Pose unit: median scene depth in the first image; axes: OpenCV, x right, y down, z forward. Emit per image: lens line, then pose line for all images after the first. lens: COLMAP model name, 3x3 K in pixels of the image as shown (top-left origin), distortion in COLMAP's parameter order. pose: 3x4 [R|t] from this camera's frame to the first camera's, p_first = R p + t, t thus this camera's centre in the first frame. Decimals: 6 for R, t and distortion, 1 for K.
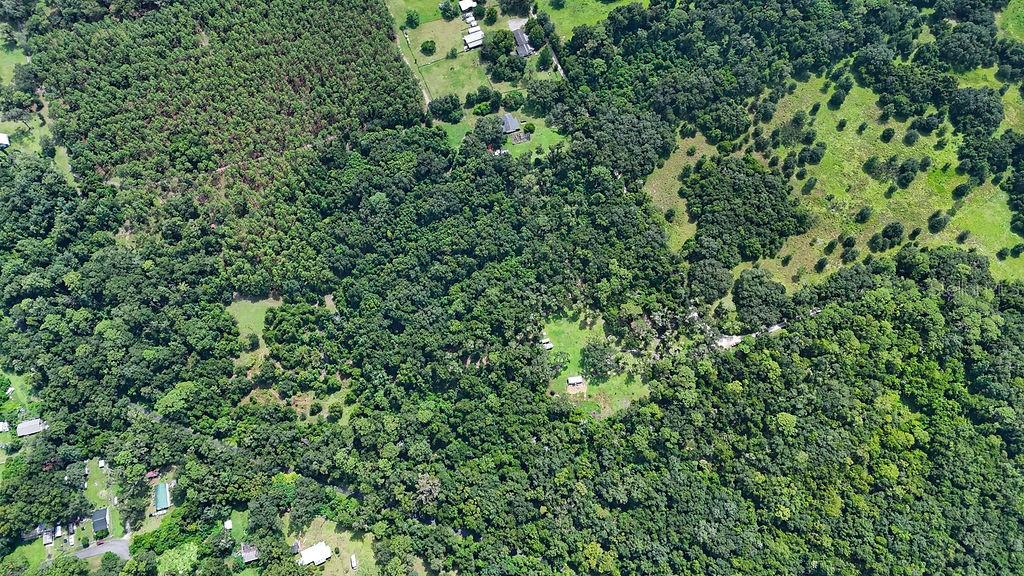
lens RADIAL K [[752.8, 0, 513.6], [0, 752.8, 286.2], [0, 0, 1]] dist [0.083780, -0.083266]
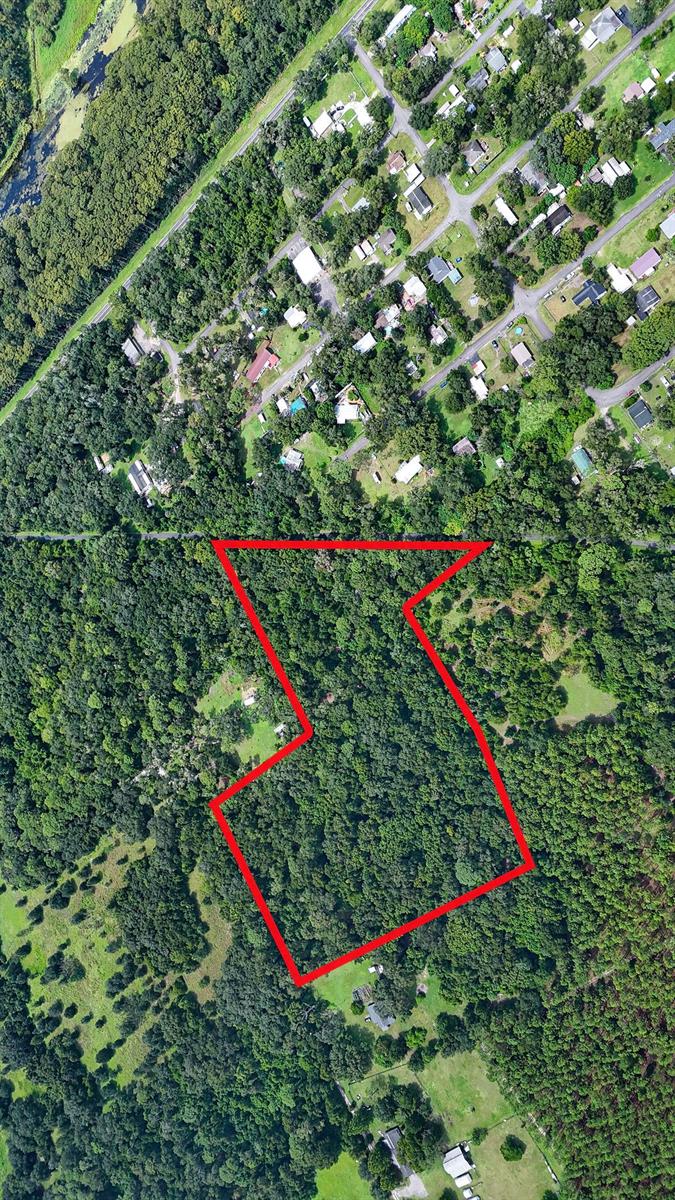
lens RADIAL K [[882.1, 0, 336.1], [0, 882.1, 598.3], [0, 0, 1]] dist [0.083780, -0.083266]
pose [[-0.796772, 0.287722, 0.531385, -0.672780], [0.005466, -0.875902, 0.482458, -0.324282], [0.604255, 0.387314, 0.696322, 0.168485]]
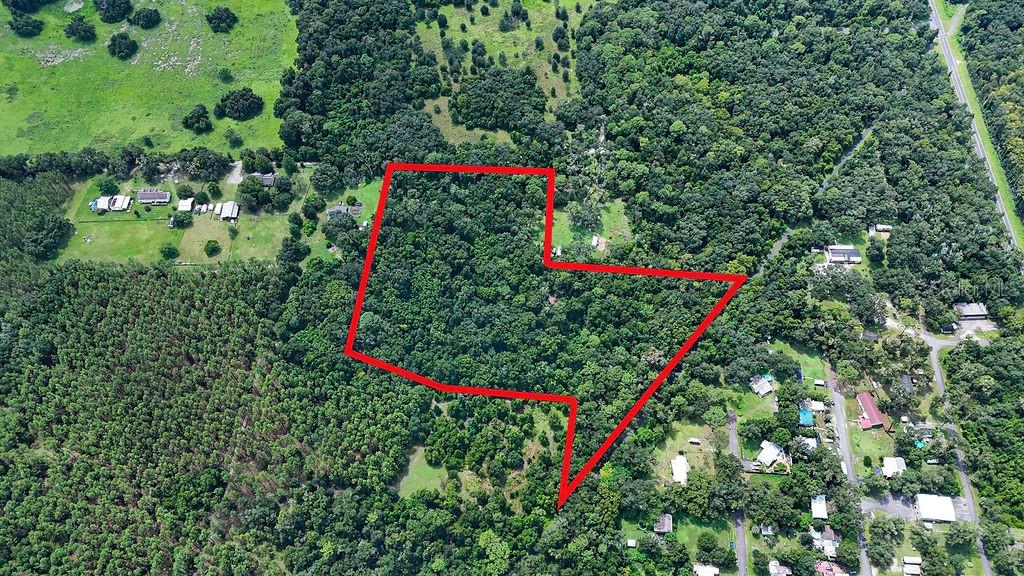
lens RADIAL K [[752.8, 0, 513.6], [0, 752.8, 286.2], [0, 0, 1]] dist [0.083780, -0.083266]
pose [[0.352166, -0.767259, 0.535996, -0.640684], [0.856079, 0.495537, 0.146872, -0.123339], [-0.378295, 0.407132, 0.831346, 0.077270]]
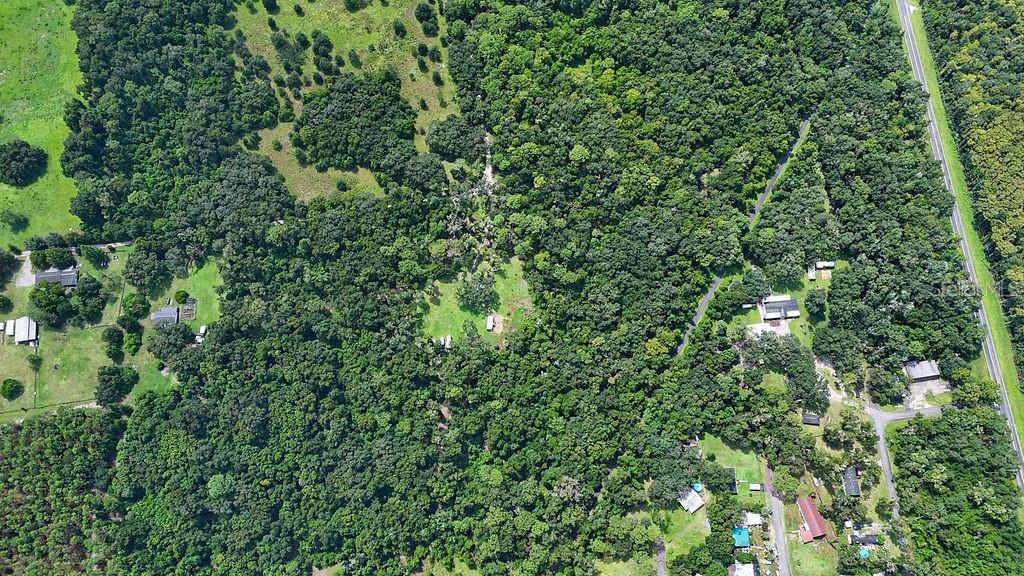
lens RADIAL K [[752.8, 0, 513.6], [0, 752.8, 286.2], [0, 0, 1]] dist [0.083780, -0.083266]
pose [[0.227652, -0.910590, 0.344963, -0.203140], [0.884847, 0.341335, 0.317074, -0.174185], [-0.406472, 0.233057, 0.883439, 0.093880]]
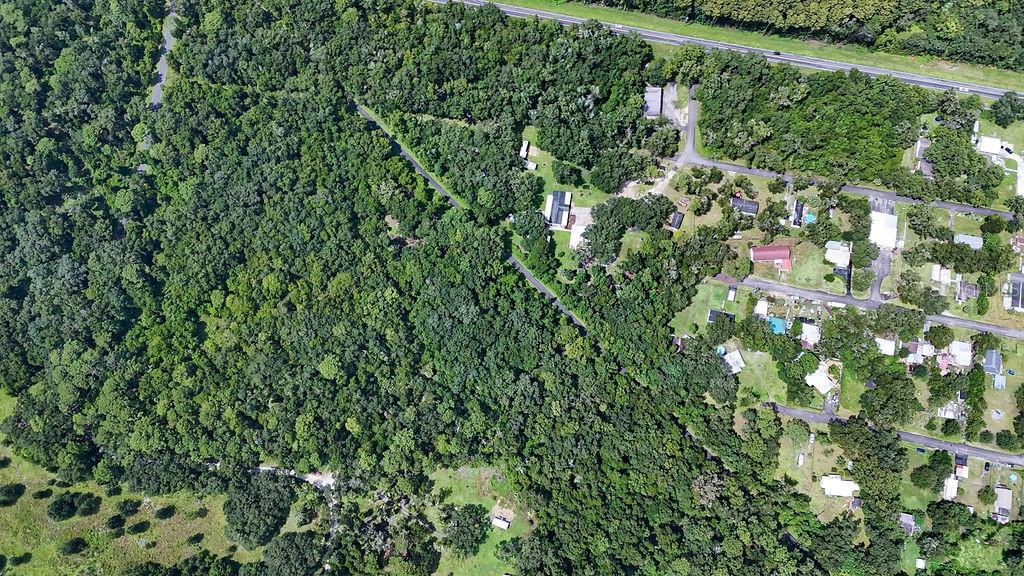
lens RADIAL K [[752.8, 0, 513.6], [0, 752.8, 286.2], [0, 0, 1]] dist [0.083780, -0.083266]
pose [[-0.887127, -0.440475, 0.137796, 0.066171], [0.435178, -0.698893, 0.567598, -0.165670], [-0.153708, 0.563498, 0.811692, 0.137627]]
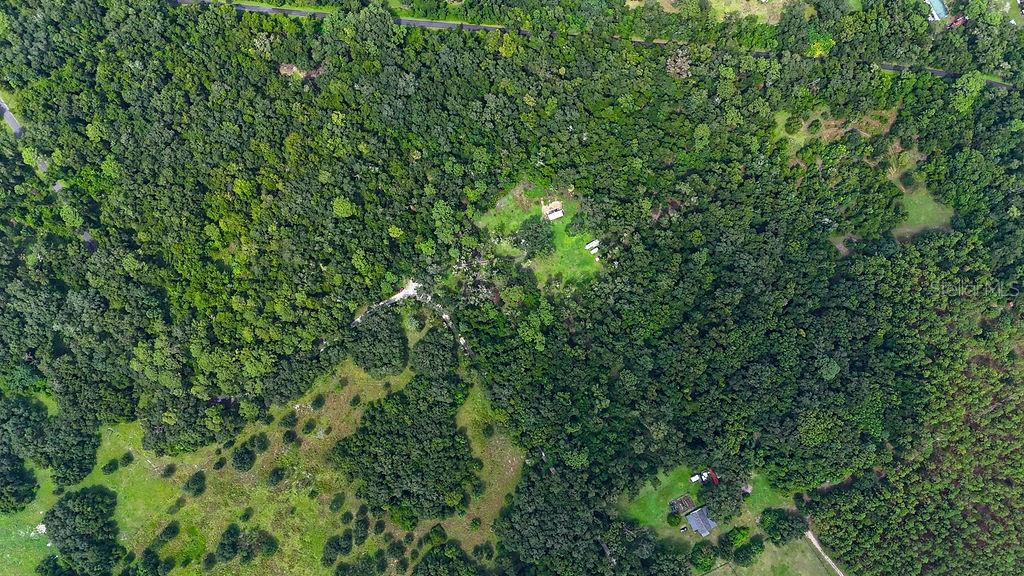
lens RADIAL K [[754.5, 0, 514.0], [0, 754.5, 284.7], [0, 0, 1]] dist [0.086337, -0.086717]
pose [[-0.973706, 0.225447, 0.032714, 0.118103], [-0.190263, -0.883780, 0.427474, -0.342768], [0.125285, 0.410009, 0.903436, 0.156925]]
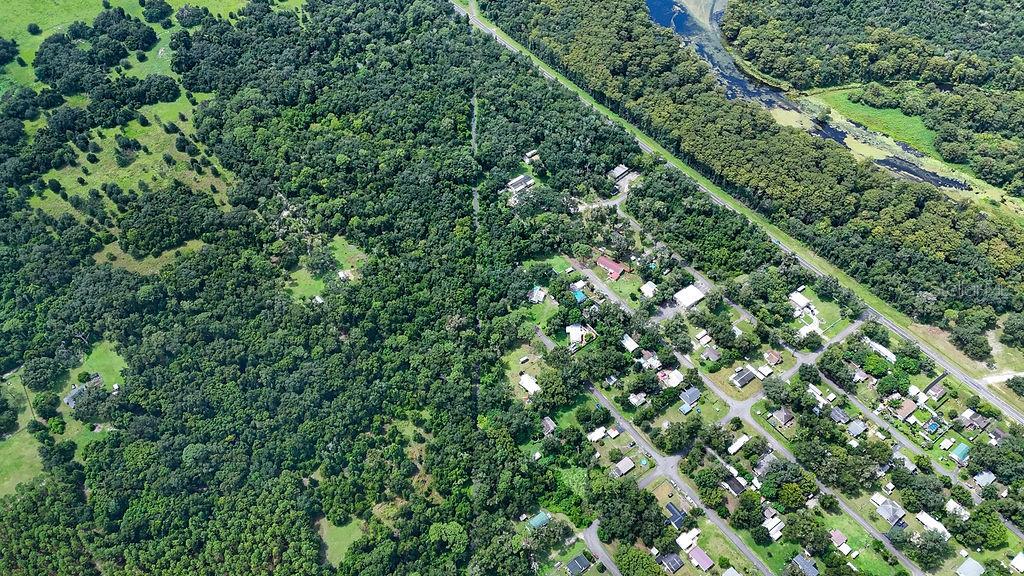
lens RADIAL K [[752.8, 0, 513.6], [0, 752.8, 286.2], [0, 0, 1]] dist [0.083780, -0.083266]
pose [[-0.359364, -0.690936, 0.627268, -0.811039], [0.860239, 0.015277, 0.509662, -0.269116], [-0.361727, 0.722754, 0.588880, 0.147992]]
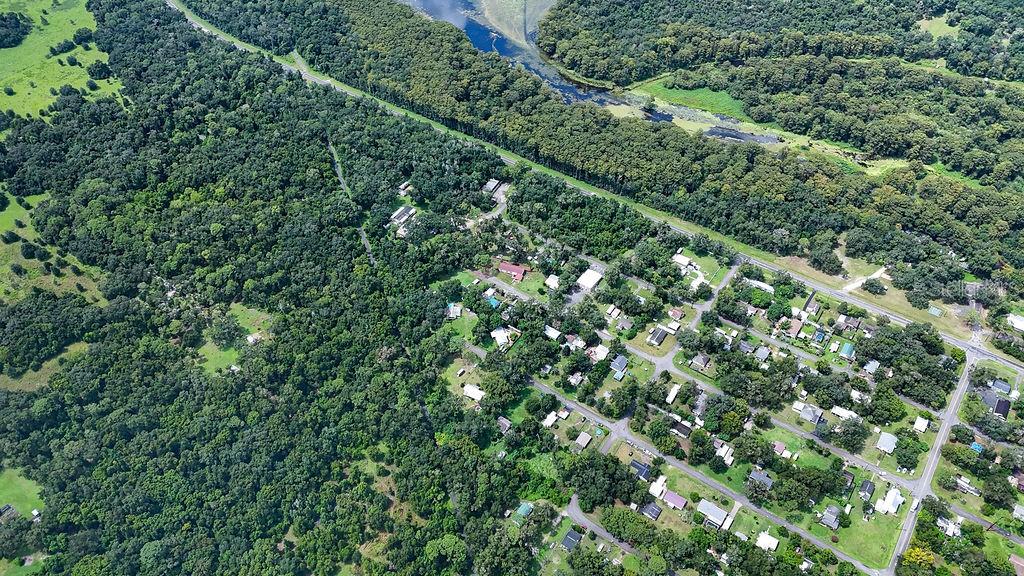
lens RADIAL K [[752.8, 0, 513.6], [0, 752.8, 286.2], [0, 0, 1]] dist [0.083780, -0.083266]
pose [[-0.634475, -0.535125, 0.557748, -0.814127], [0.716186, -0.135598, 0.684610, -0.398105], [-0.290722, 0.833819, 0.469283, 0.206707]]
